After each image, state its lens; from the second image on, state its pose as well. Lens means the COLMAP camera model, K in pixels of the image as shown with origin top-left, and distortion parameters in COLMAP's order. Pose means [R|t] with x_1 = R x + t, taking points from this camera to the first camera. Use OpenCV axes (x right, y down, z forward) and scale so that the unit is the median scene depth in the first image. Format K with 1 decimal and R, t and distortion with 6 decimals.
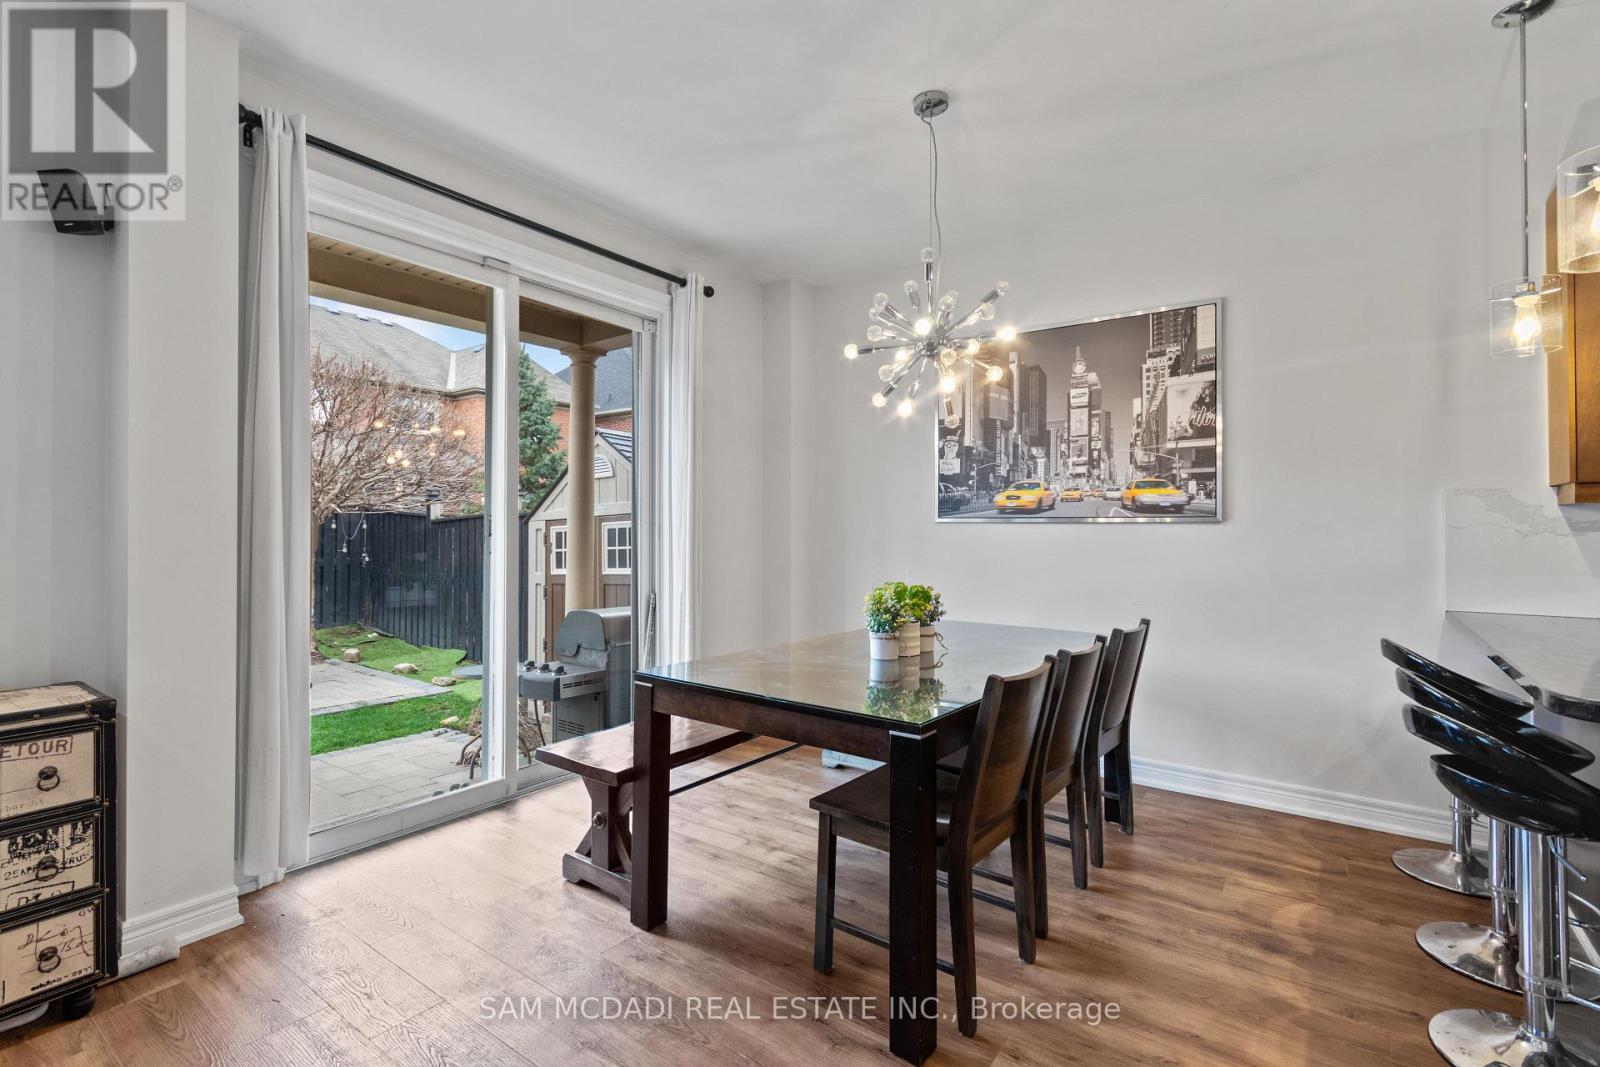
lens RADIAL K [[738.3, 0, 795.0], [0, 738.3, 529.9], [0, 0, 1]] dist [0.011830, 0.000715]
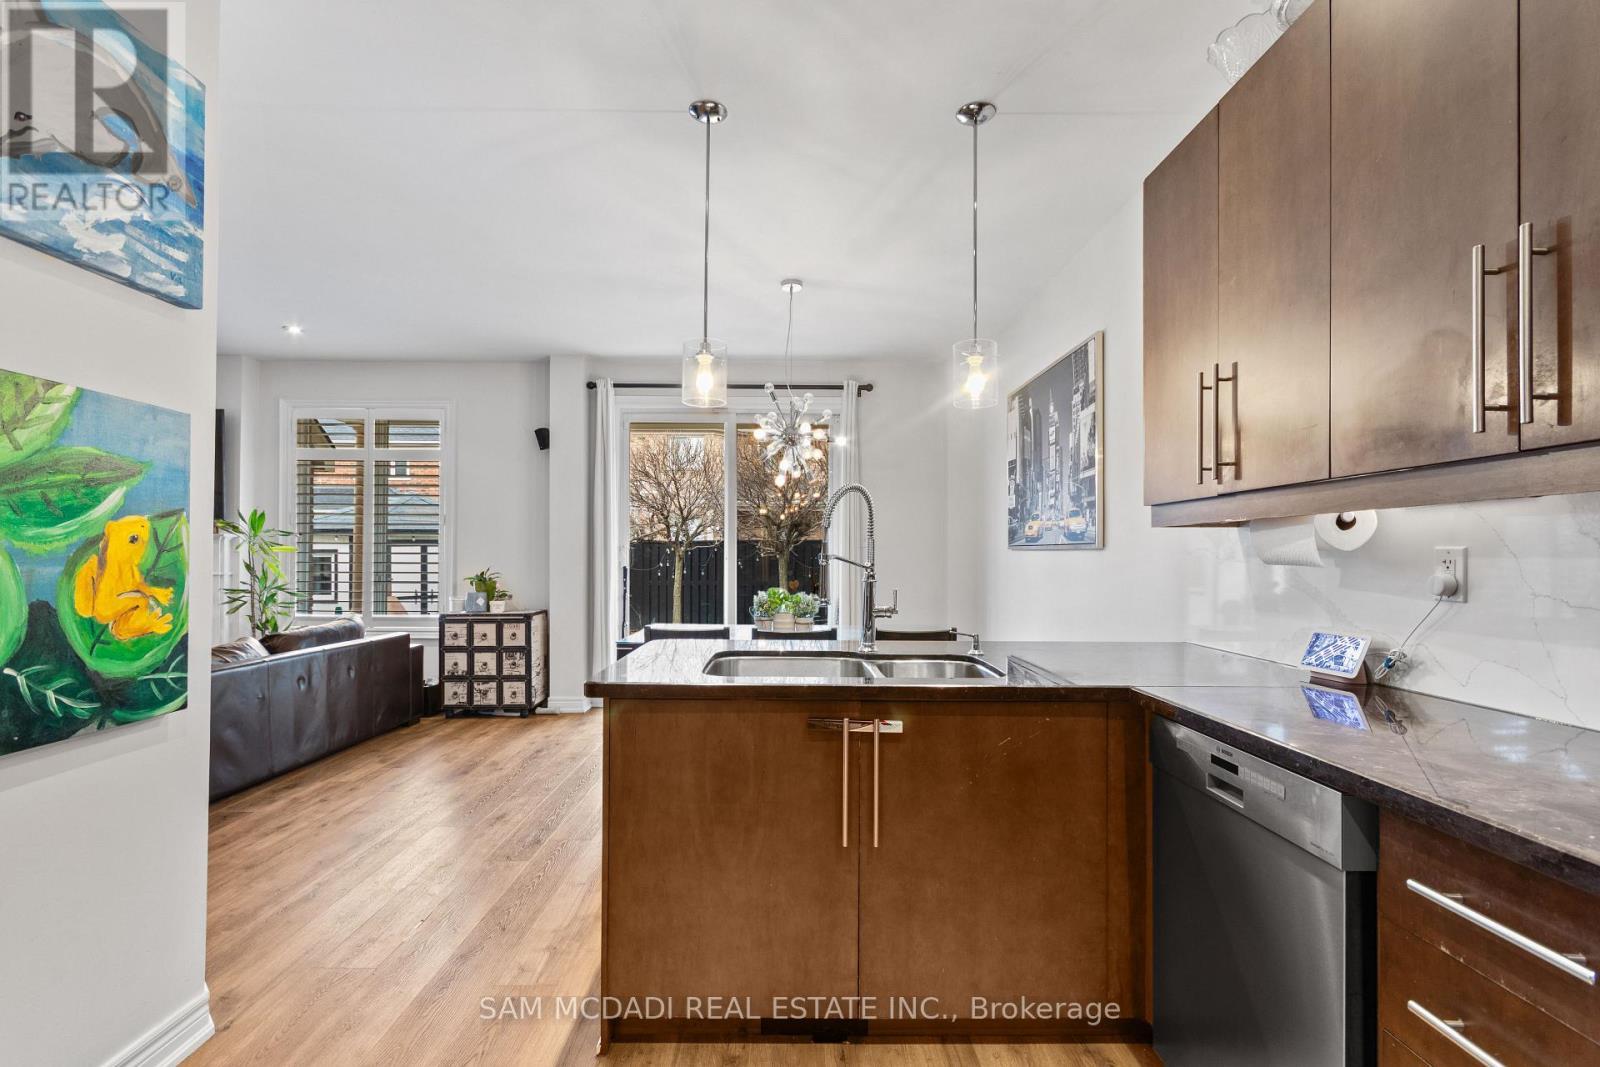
lens RADIAL K [[740.0, 0, 798.2], [0, 740.0, 554.2], [0, 0, 1]] dist [0.012105, -0.006060]
pose [[0.605173, -0.002344, -0.796091, 1.084803], [-0.002082, 0.999988, -0.004527, 0.002723], [0.796091, 0.004397, 0.605161, 0.040961]]
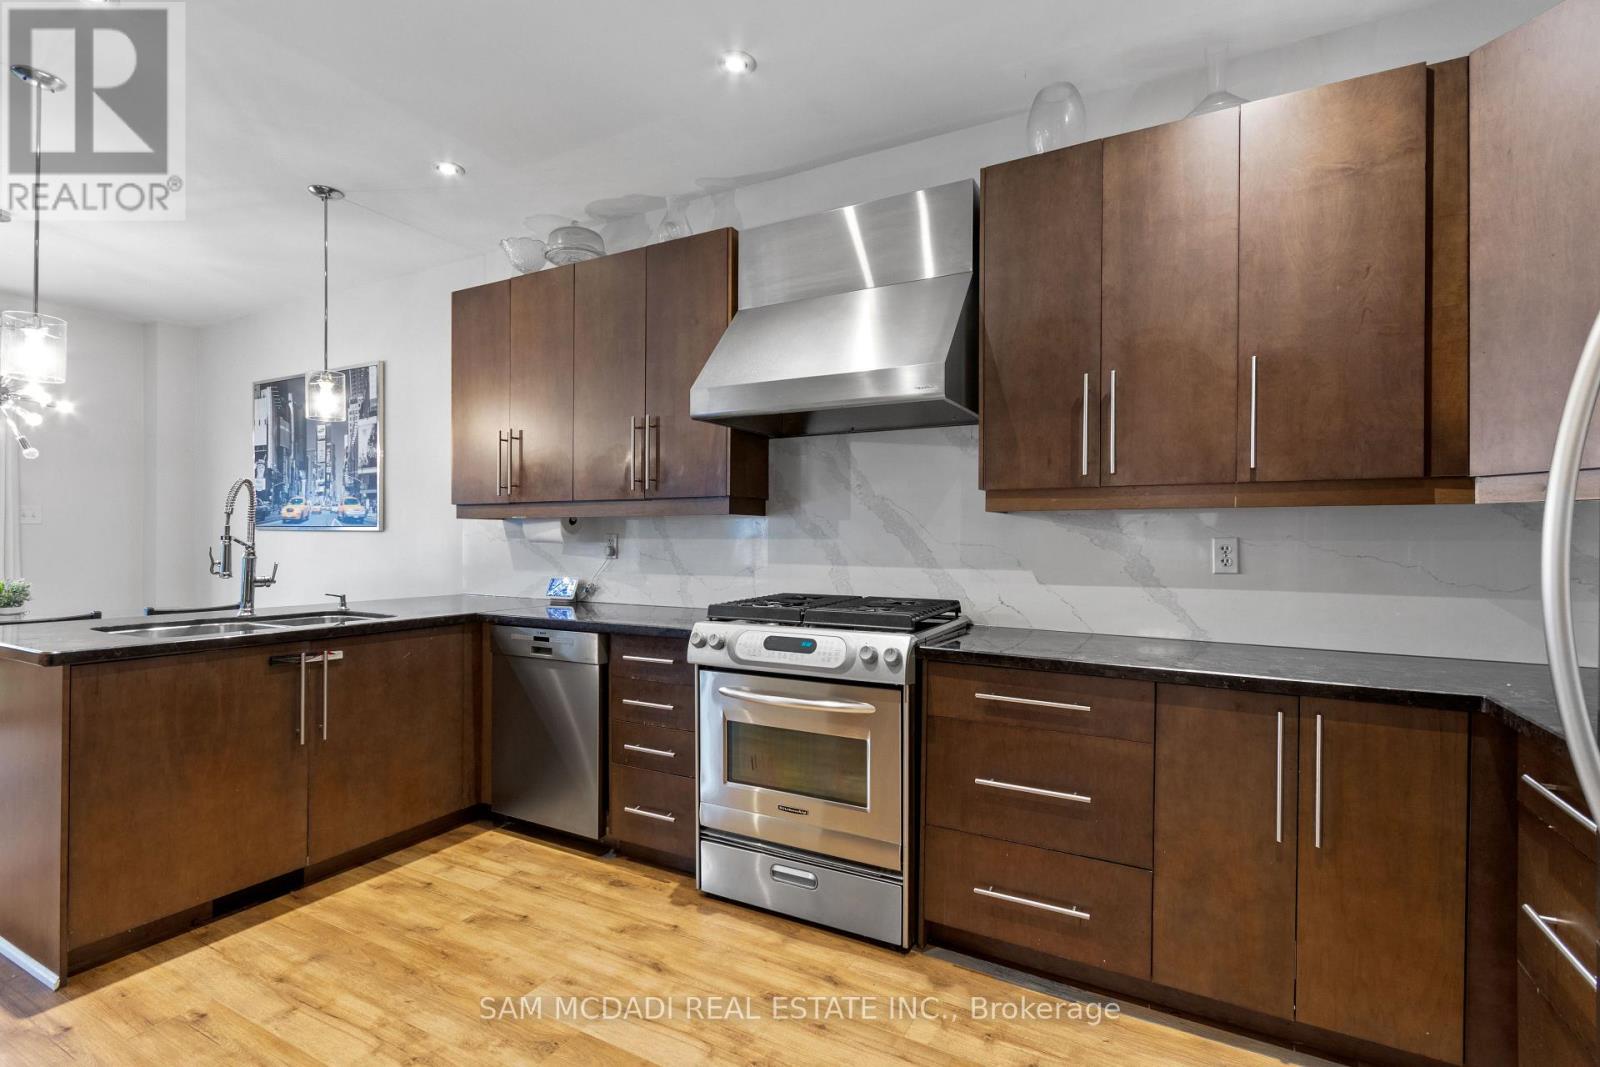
lens RADIAL K [[738.3, 0, 795.0], [0, 738.3, 529.9], [0, 0, 1]] dist [0.011830, 0.000715]
pose [[0.990695, 0.003311, 0.136064, 1.071889], [-0.001864, 0.999940, -0.010759, 0.000852], [-0.136091, 0.010405, 0.990642, -0.389706]]
